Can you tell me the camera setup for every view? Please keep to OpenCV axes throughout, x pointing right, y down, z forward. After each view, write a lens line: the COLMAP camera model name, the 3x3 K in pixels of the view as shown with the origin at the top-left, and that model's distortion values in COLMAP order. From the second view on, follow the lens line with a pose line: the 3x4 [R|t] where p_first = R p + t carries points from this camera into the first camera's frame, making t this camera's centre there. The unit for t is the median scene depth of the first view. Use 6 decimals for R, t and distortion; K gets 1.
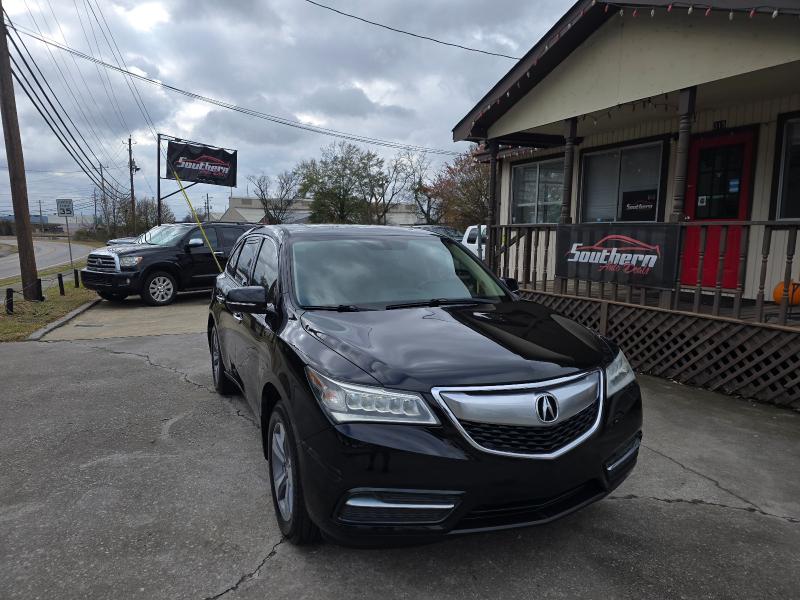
lens RADIAL K [[557.7, 0, 386.1], [0, 557.7, 310.3], [0, 0, 1]] dist [0.061381, -0.063479]
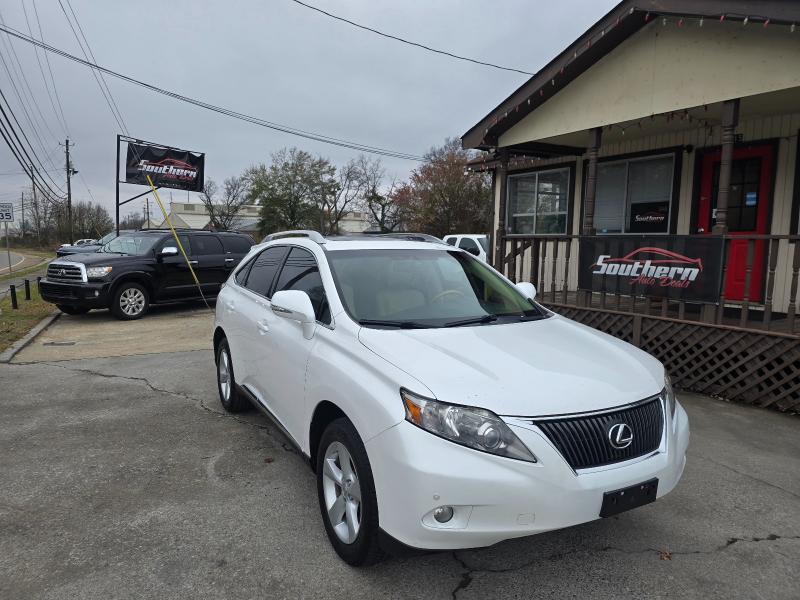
lens RADIAL K [[560.1, 0, 384.2], [0, 560.1, 303.4], [0, 0, 1]] dist [0.055312, -0.058632]
pose [[0.995135, -0.004822, 0.098403, -0.132176], [0.007382, 0.999643, -0.025674, -0.013486], [-0.098244, 0.026276, 0.994815, 0.066823]]
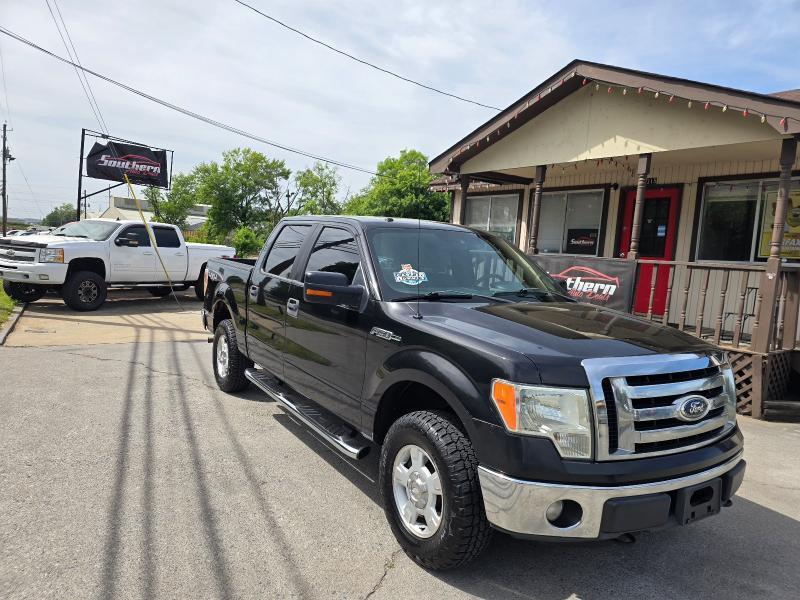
lens RADIAL K [[564.4, 0, 397.9], [0, 564.4, 308.8], [0, 0, 1]] dist [0.070607, -0.081045]
pose [[0.975704, 0.034298, 0.216391, -0.206045], [-0.027888, 0.999079, -0.032610, 0.005248], [-0.217310, 0.025783, 0.975762, -0.082946]]
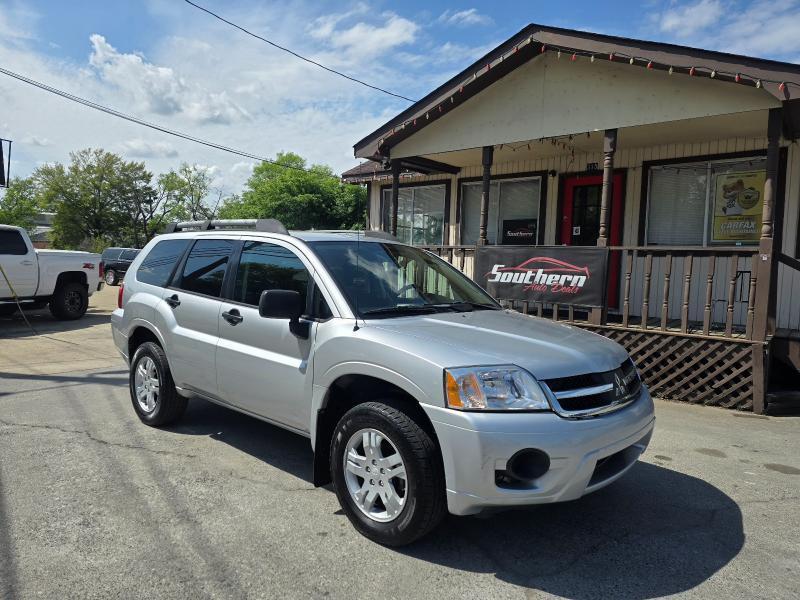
lens RADIAL K [[558.2, 0, 401.4], [0, 558.2, 298.2], [0, 0, 1]] dist [0.064895, -0.067407]
pose [[0.901947, -0.003909, 0.431830, -0.265361], [0.033210, 0.997626, -0.060334, -0.000449], [-0.430569, 0.068760, 0.899935, 0.144920]]
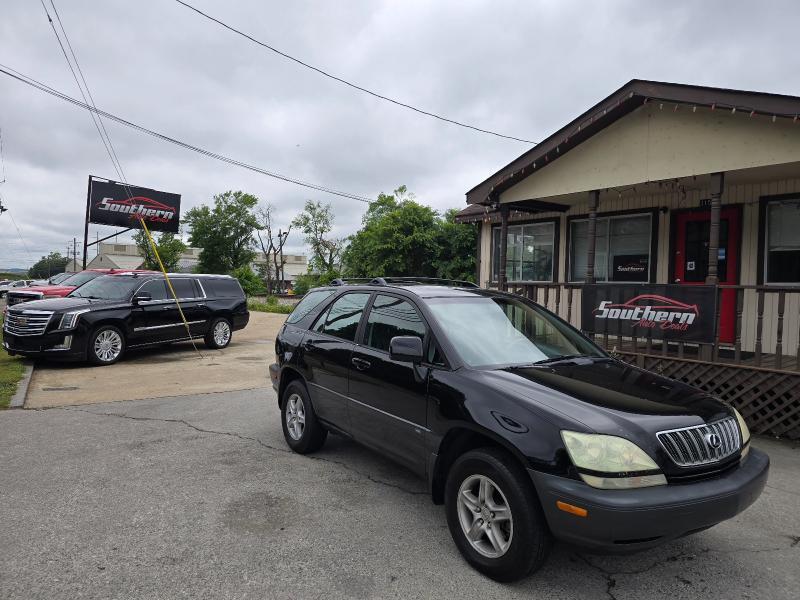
lens RADIAL K [[561.4, 0, 390.0], [0, 561.4, 297.1], [0, 0, 1]] dist [0.069807, -0.079130]
pose [[0.974032, 0.011971, 0.226095, -0.310133], [0.014082, 0.993465, -0.113265, -0.008589], [-0.225974, 0.113508, 0.967498, 0.029728]]
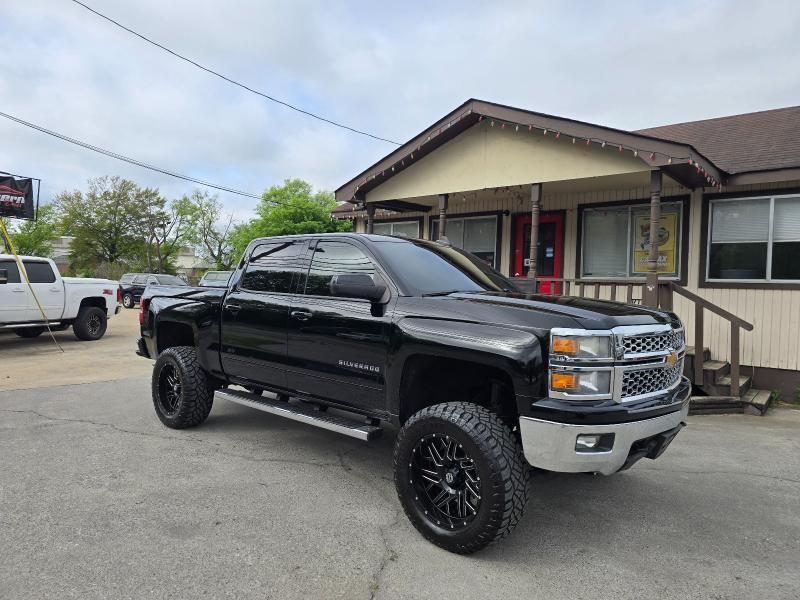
lens RADIAL K [[563.1, 0, 401.6], [0, 563.1, 299.9], [0, 0, 1]] dist [0.067919, -0.077837]
pose [[0.910889, 0.008556, 0.412563, -0.268894], [0.033263, 0.995009, -0.094078, 0.010036], [-0.411309, 0.099418, 0.906058, -0.076220]]
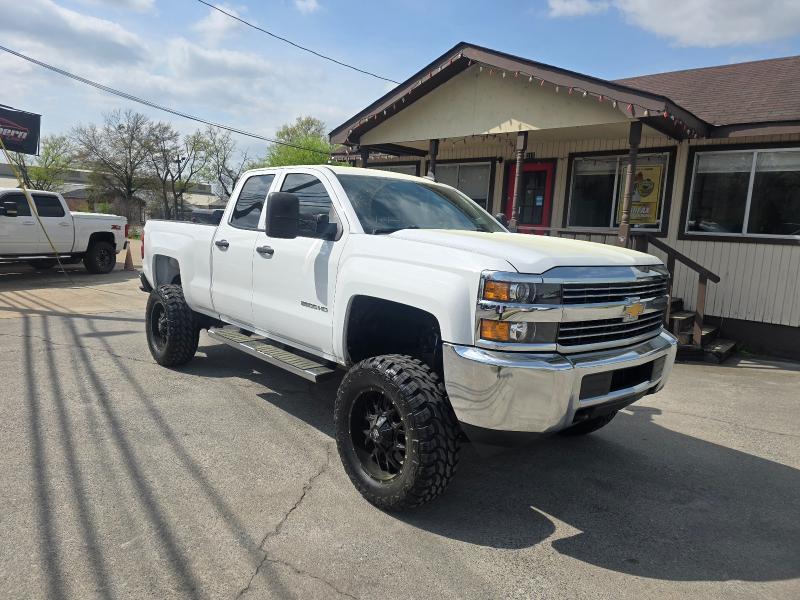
lens RADIAL K [[564.5, 0, 405.2], [0, 564.5, 304.0], [0, 0, 1]] dist [0.065056, -0.074940]
pose [[0.921035, -0.007112, 0.389416, -0.227615], [0.002806, 0.999928, 0.011625, 0.015129], [-0.389471, -0.009614, 0.920989, -0.151299]]
